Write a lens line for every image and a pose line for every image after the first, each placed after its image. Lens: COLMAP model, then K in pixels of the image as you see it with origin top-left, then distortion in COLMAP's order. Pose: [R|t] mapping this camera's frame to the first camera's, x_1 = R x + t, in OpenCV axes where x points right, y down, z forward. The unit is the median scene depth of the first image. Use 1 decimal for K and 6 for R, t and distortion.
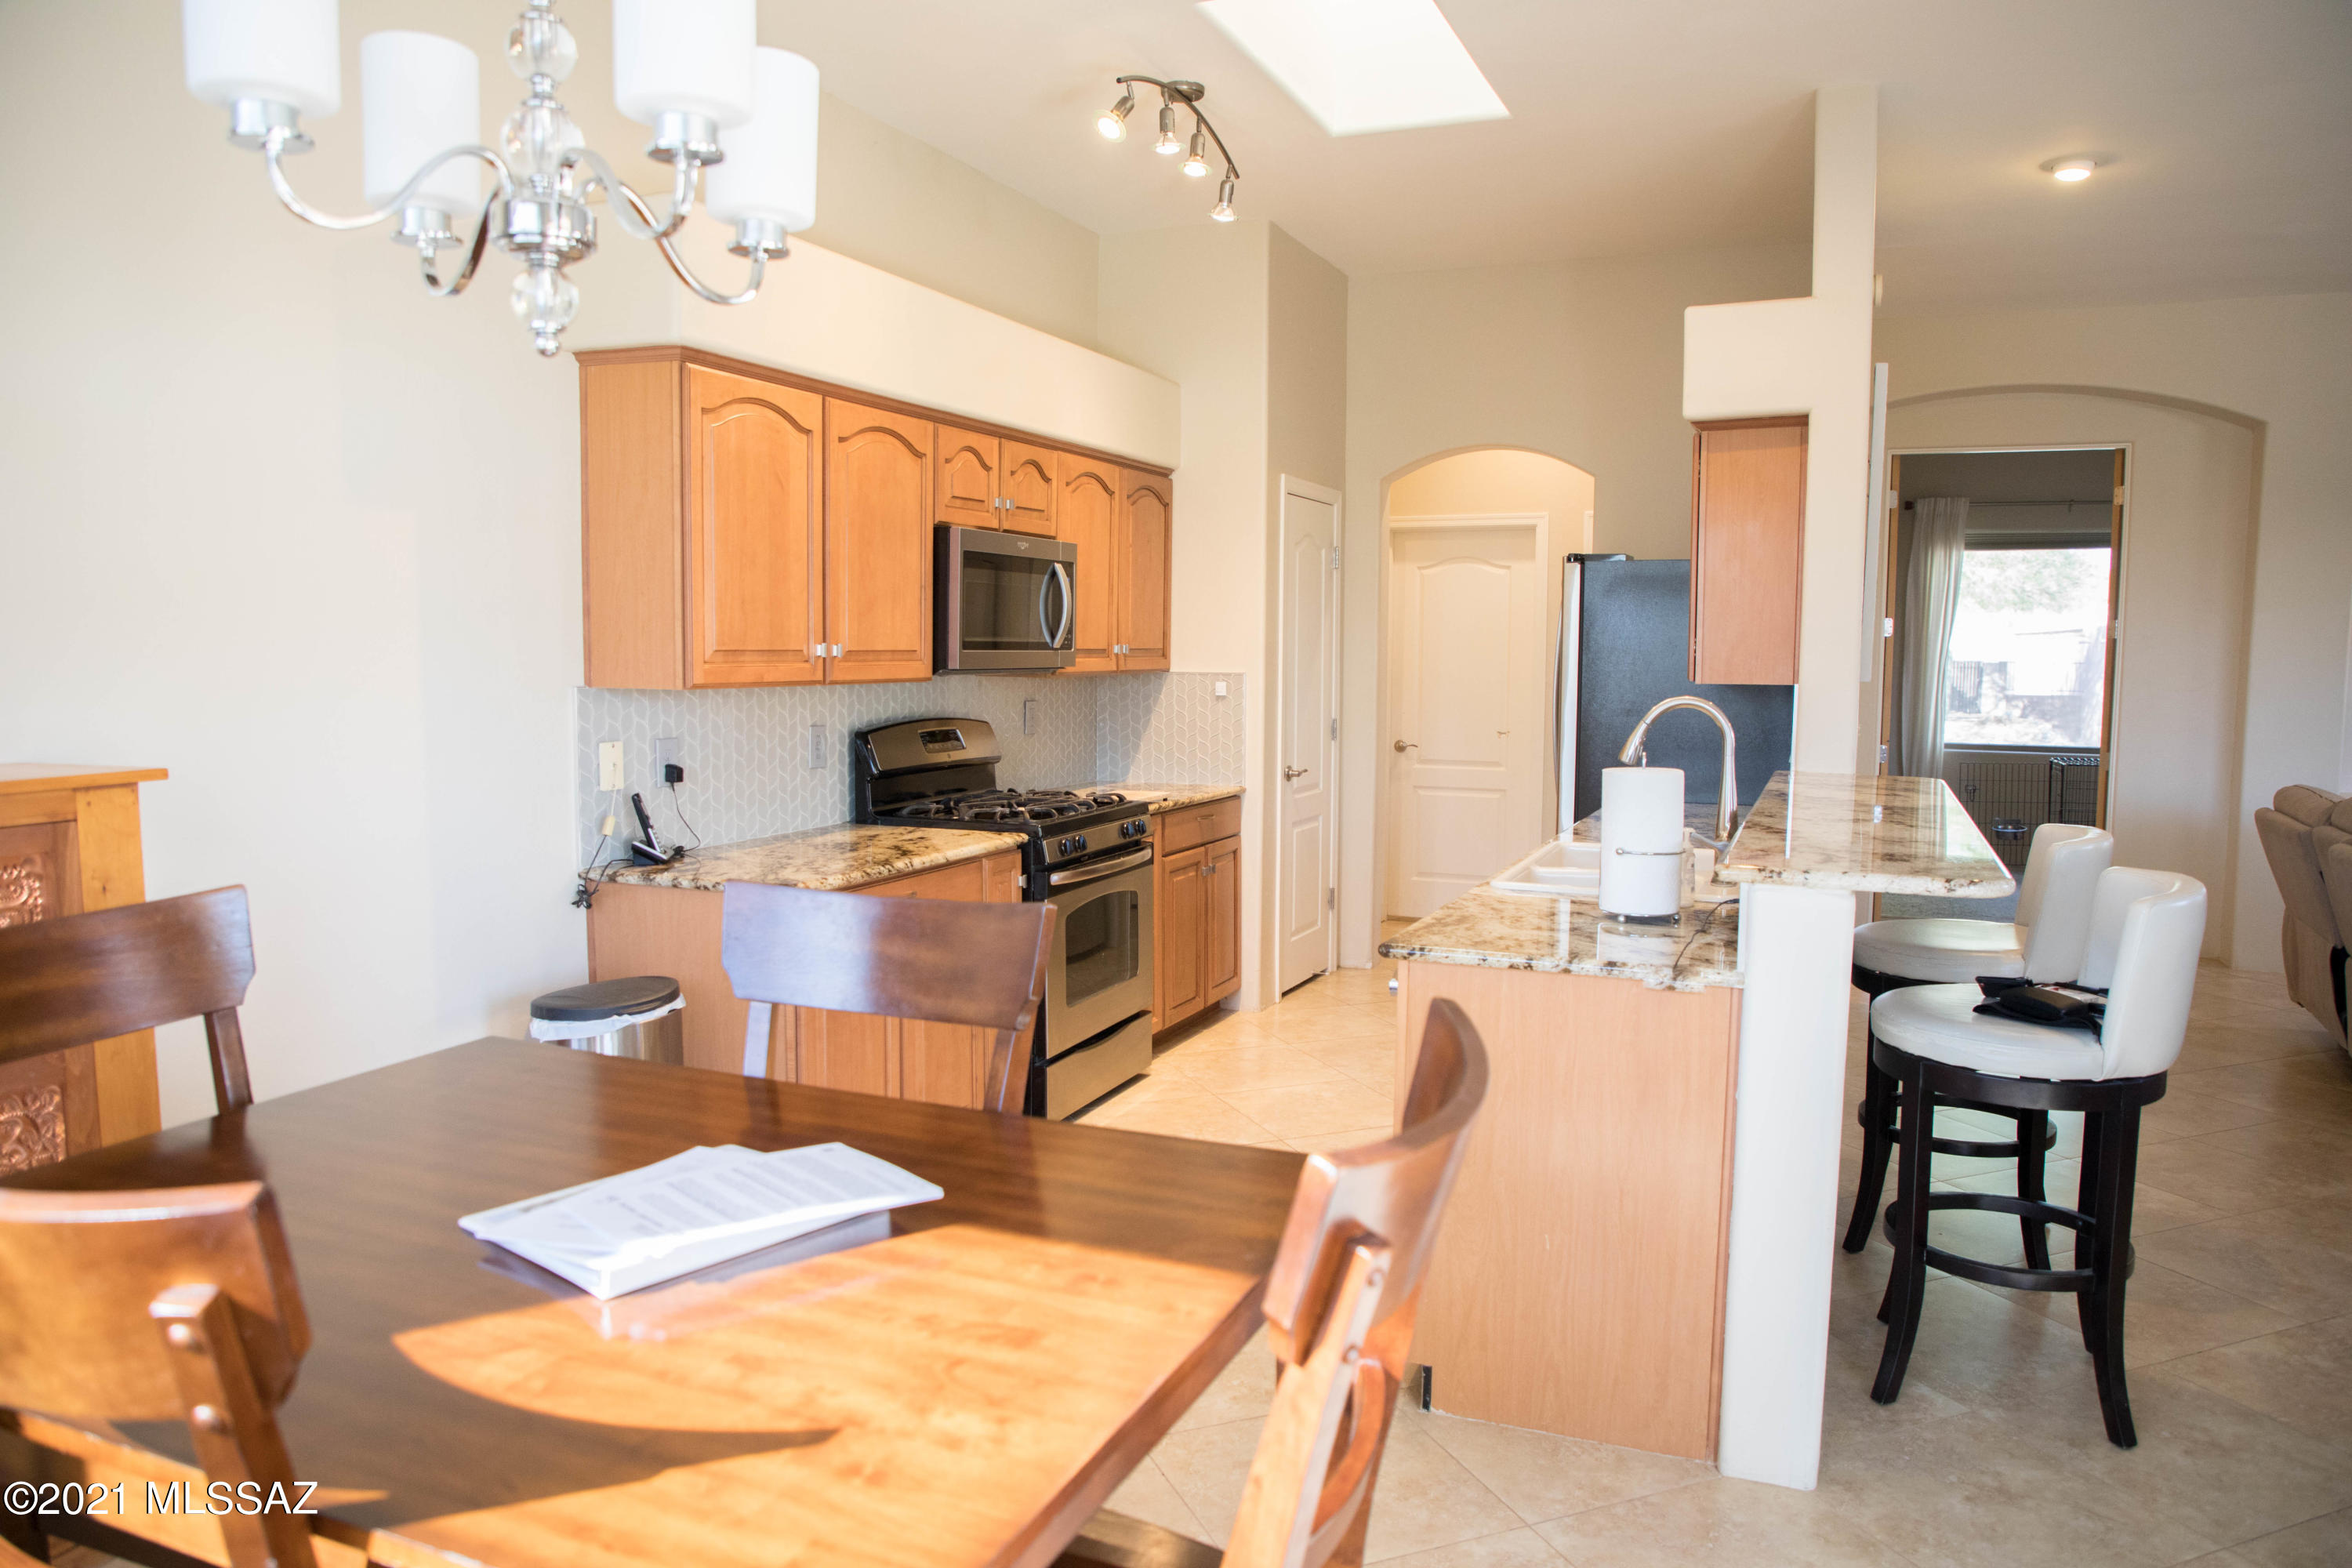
lens RADIAL K [[1589.8, 0, 1191.4], [0, 1589.8, 784.3], [0, 0, 1]] dist [-0.084365, 0.055667]
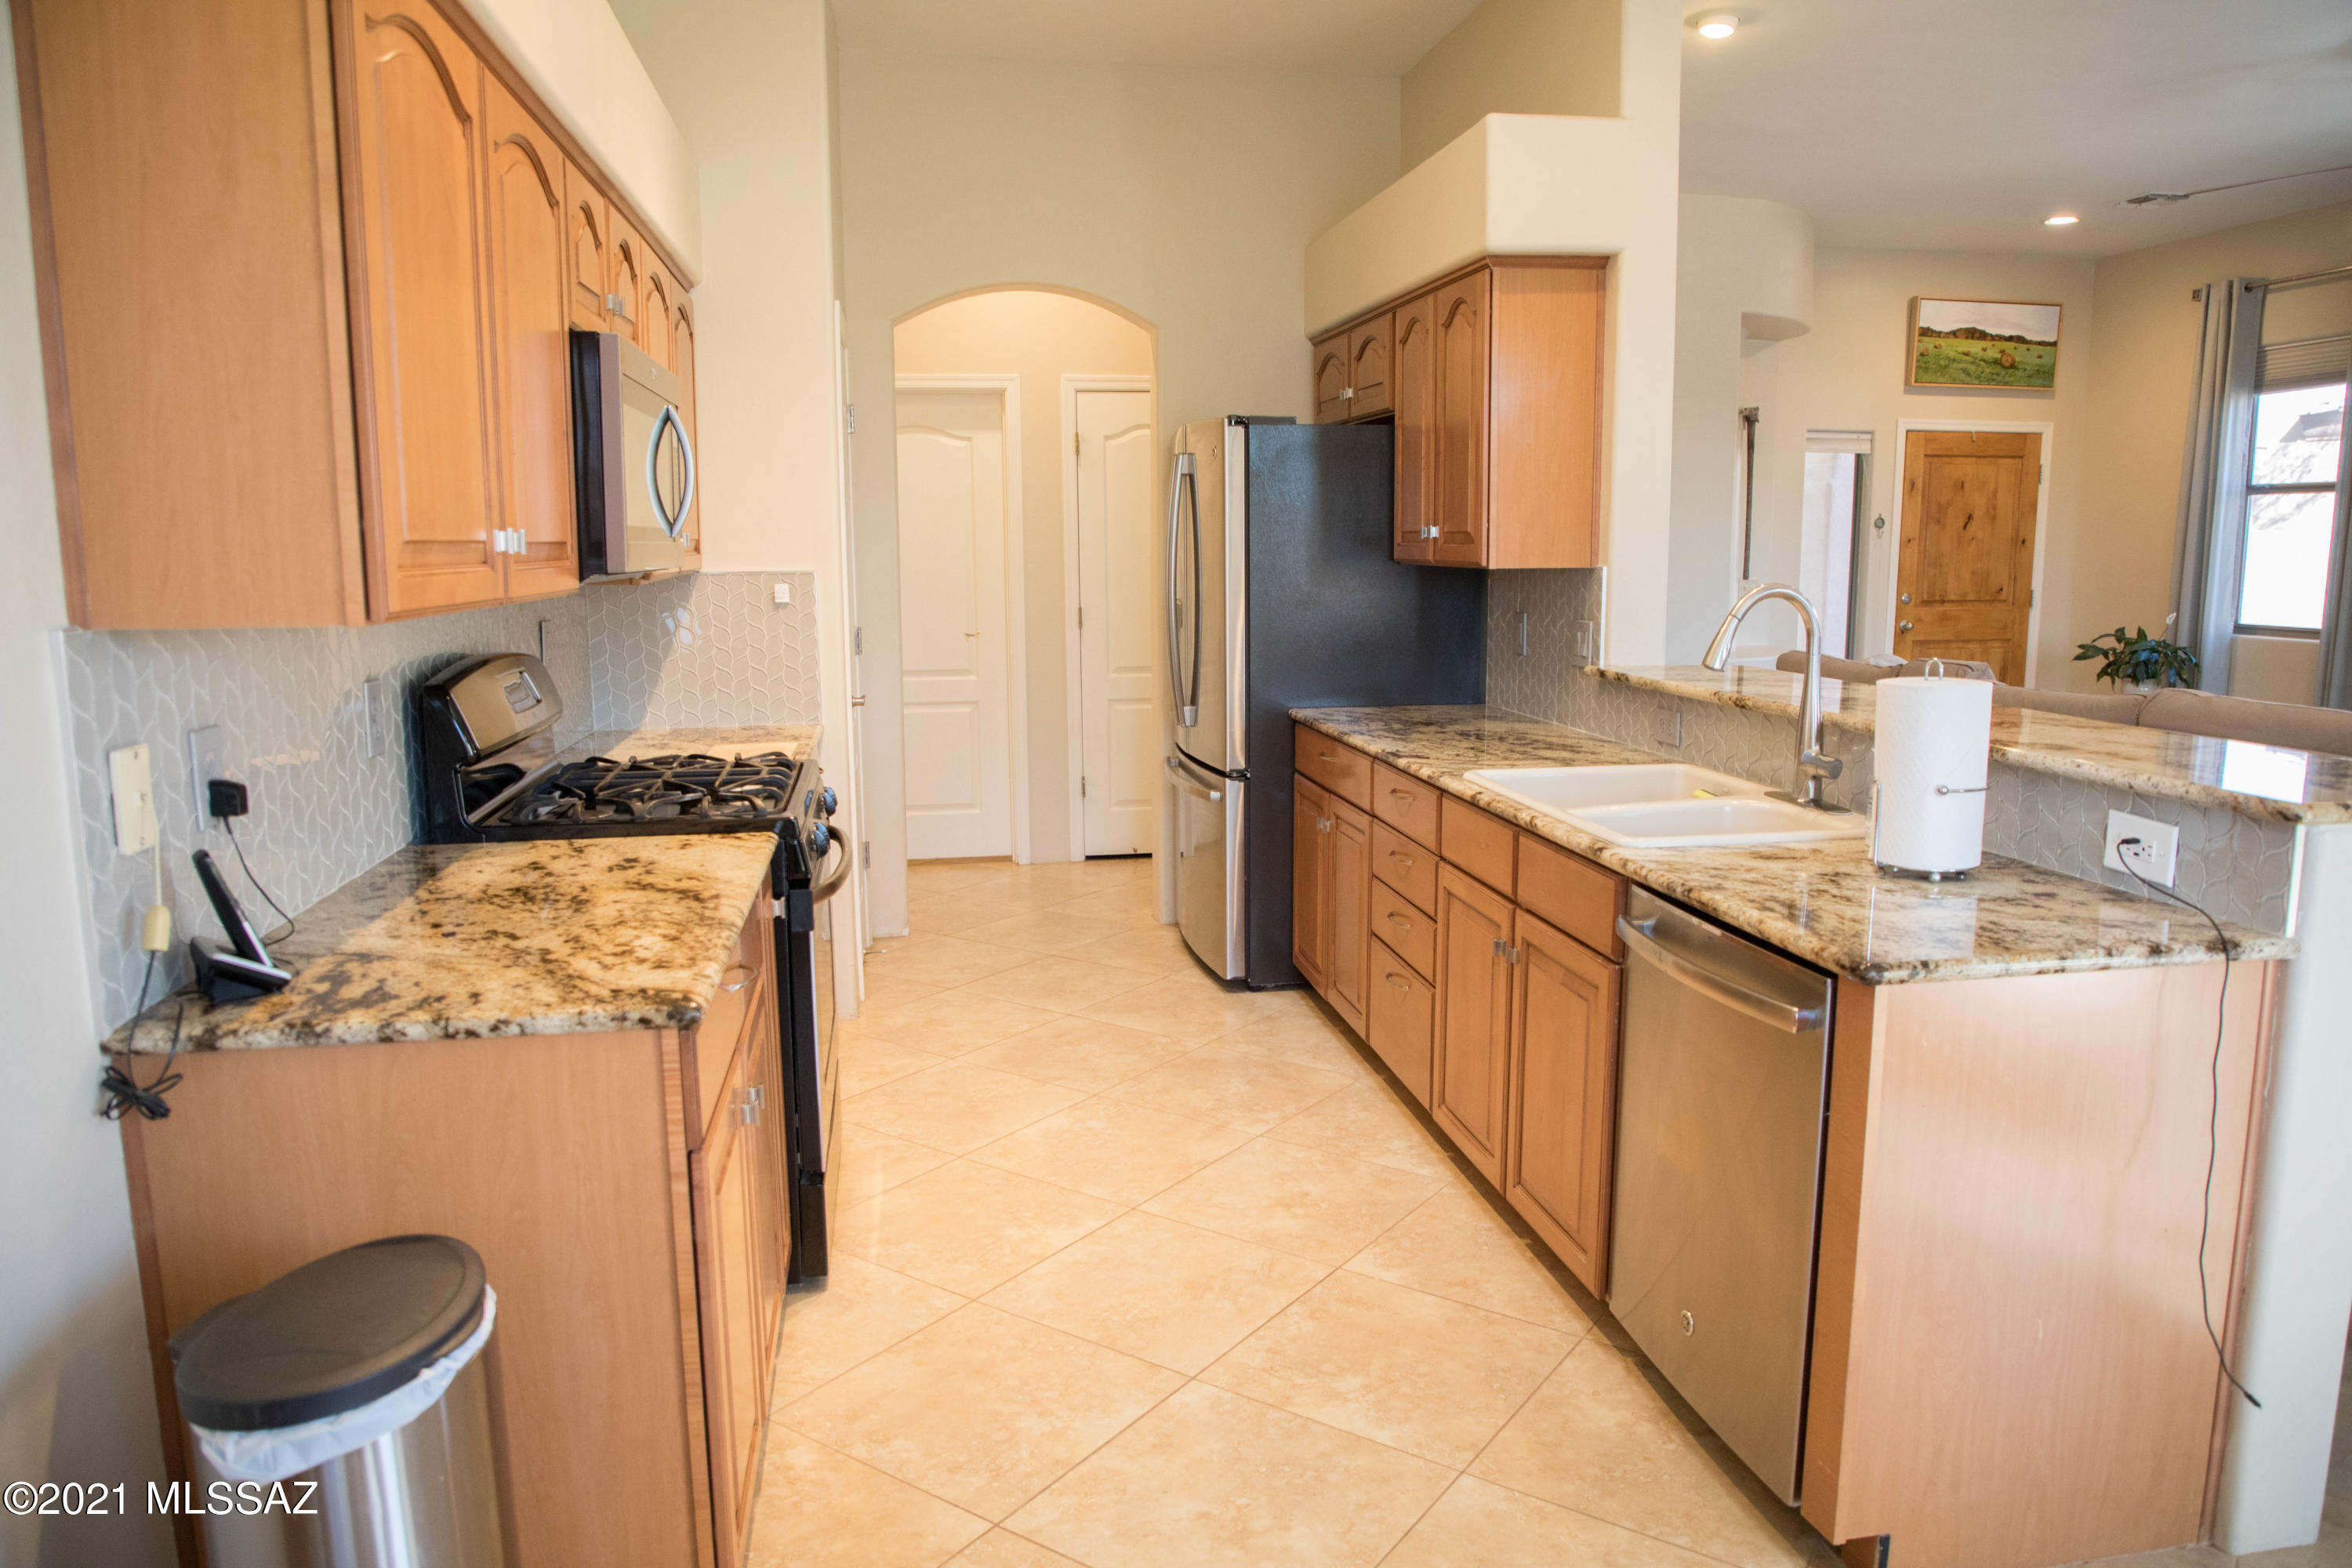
lens RADIAL K [[1589.8, 0, 1191.4], [0, 1589.8, 784.3], [0, 0, 1]] dist [-0.084365, 0.055667]
pose [[0.839658, -0.094281, 0.534870, -0.297052], [0.058305, 0.994774, 0.083819, -0.030405], [-0.539977, -0.039193, 0.840767, 0.382741]]
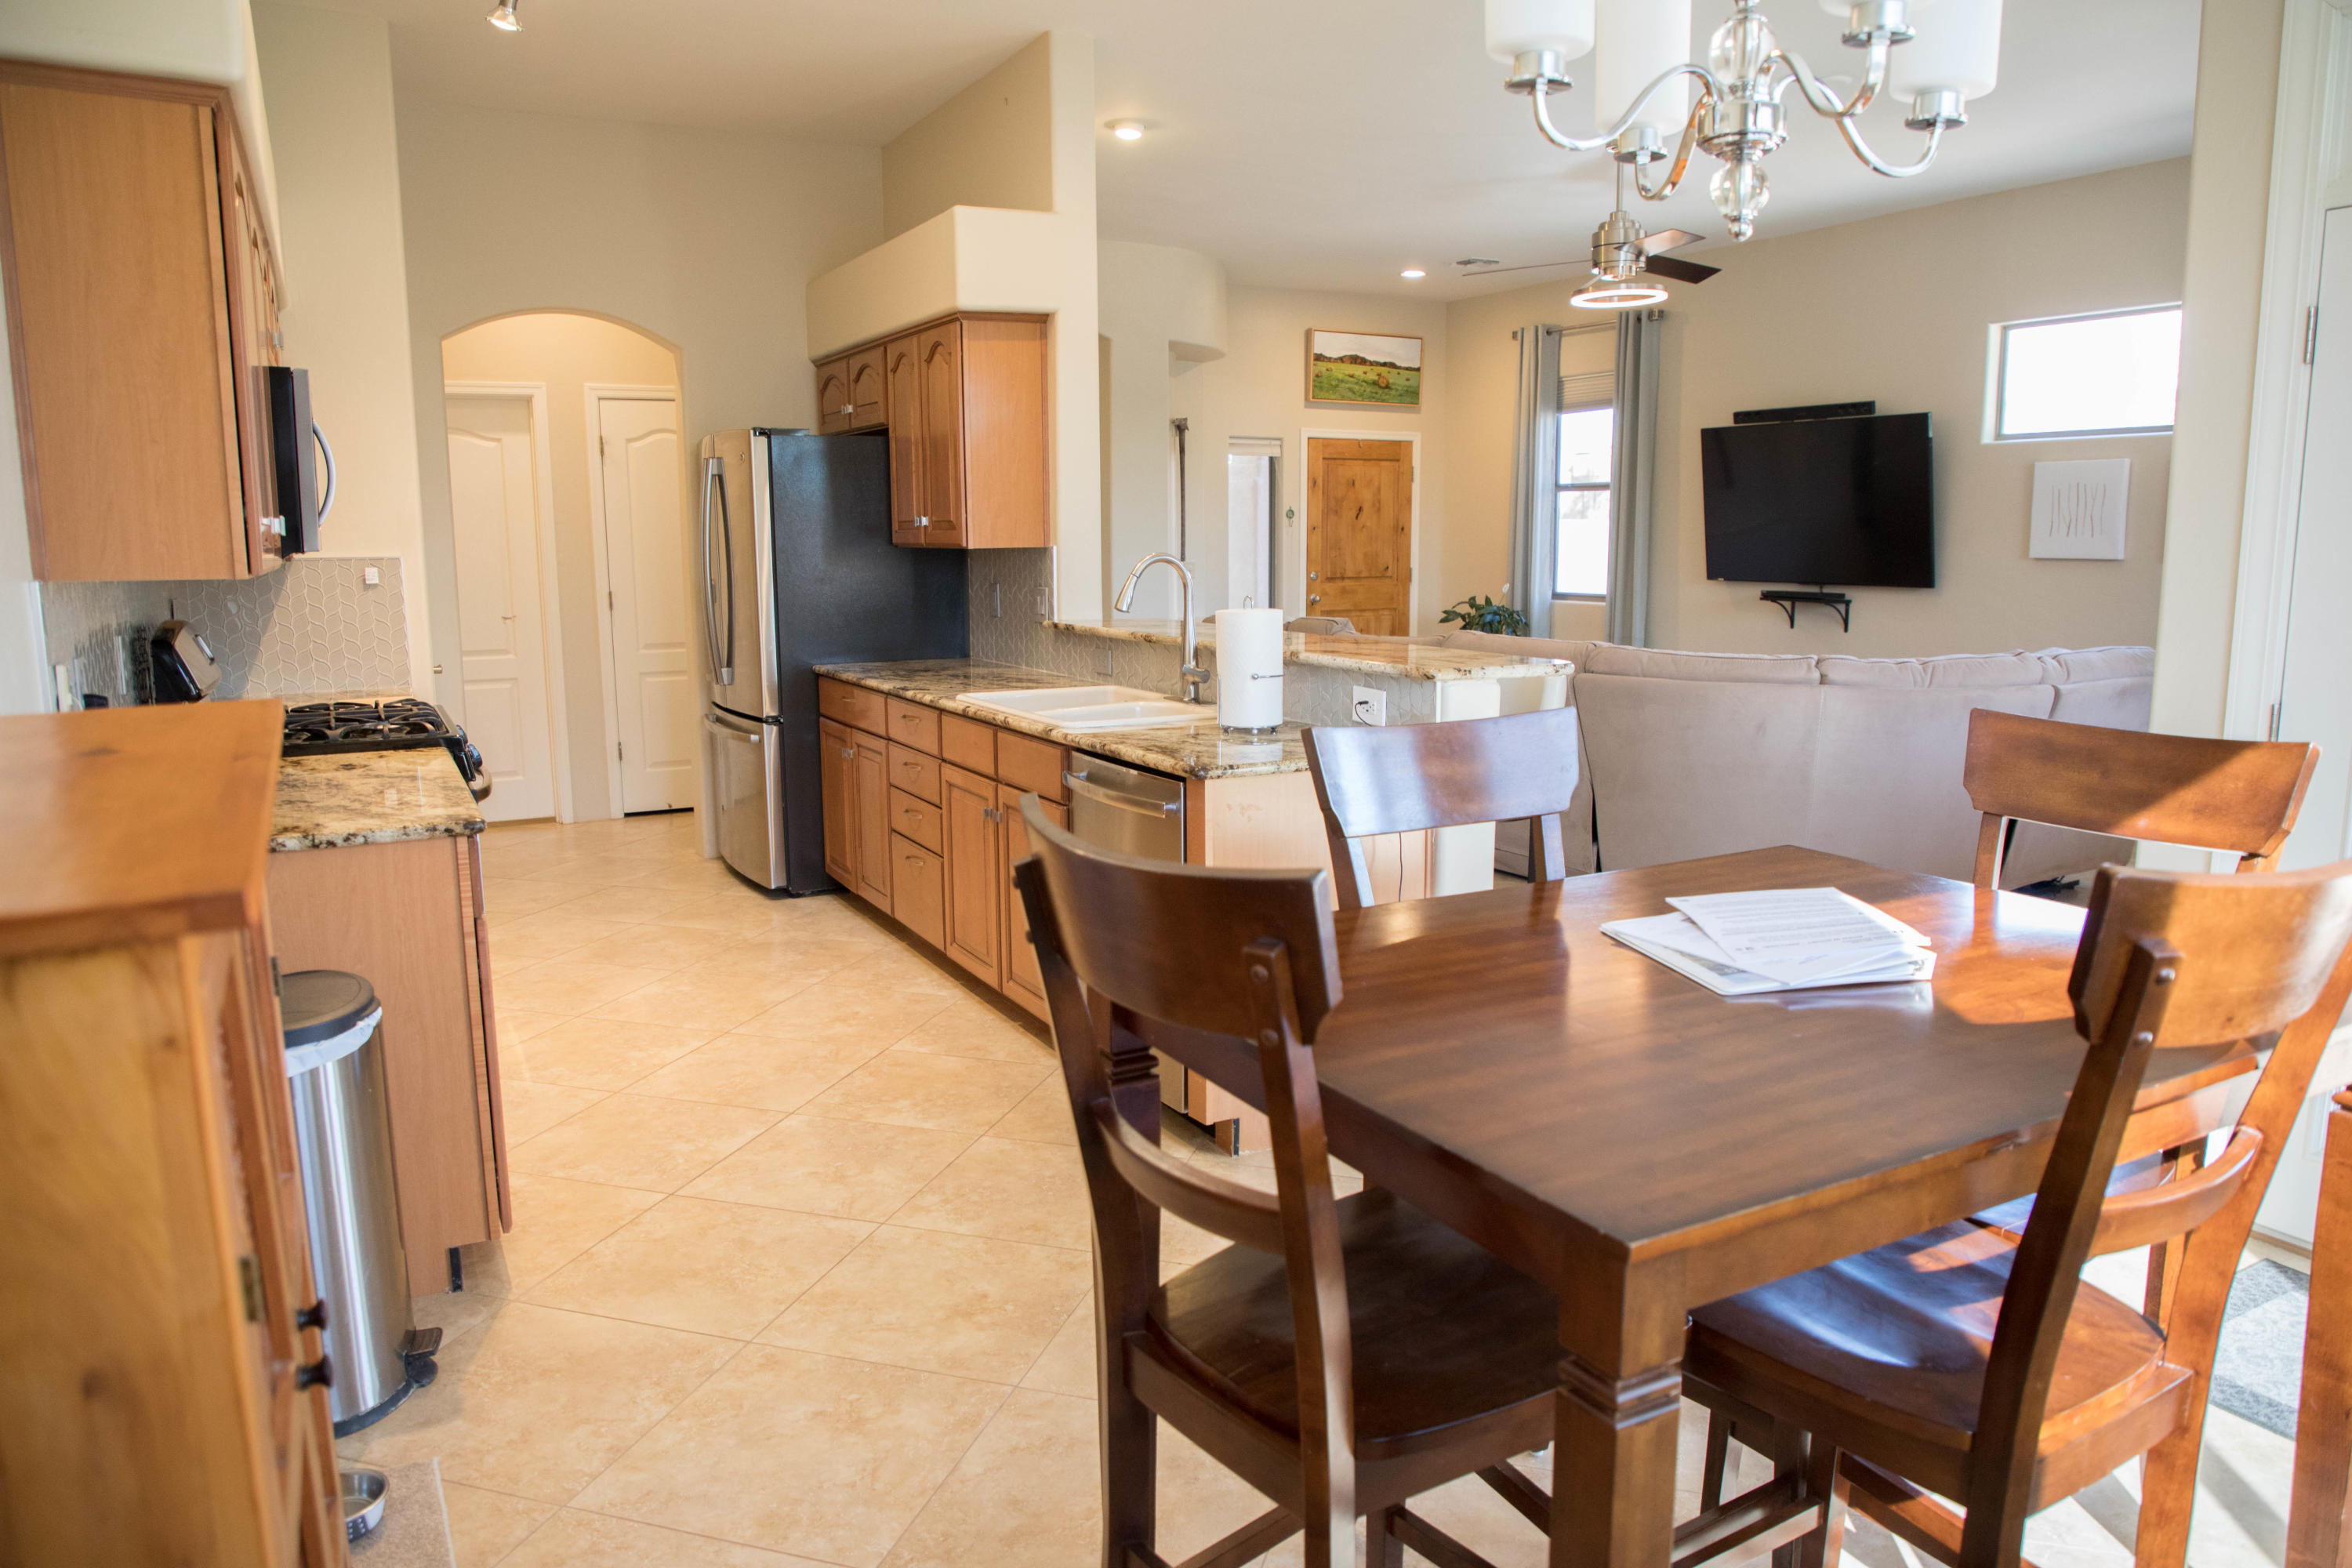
lens RADIAL K [[1589.8, 0, 1191.4], [0, 1589.8, 784.3], [0, 0, 1]] dist [-0.084365, 0.055667]
pose [[0.624616, -0.133141, 0.769499, -0.492395], [0.076784, 0.991055, 0.109148, -0.008968], [-0.777148, -0.009090, 0.629252, 0.176549]]
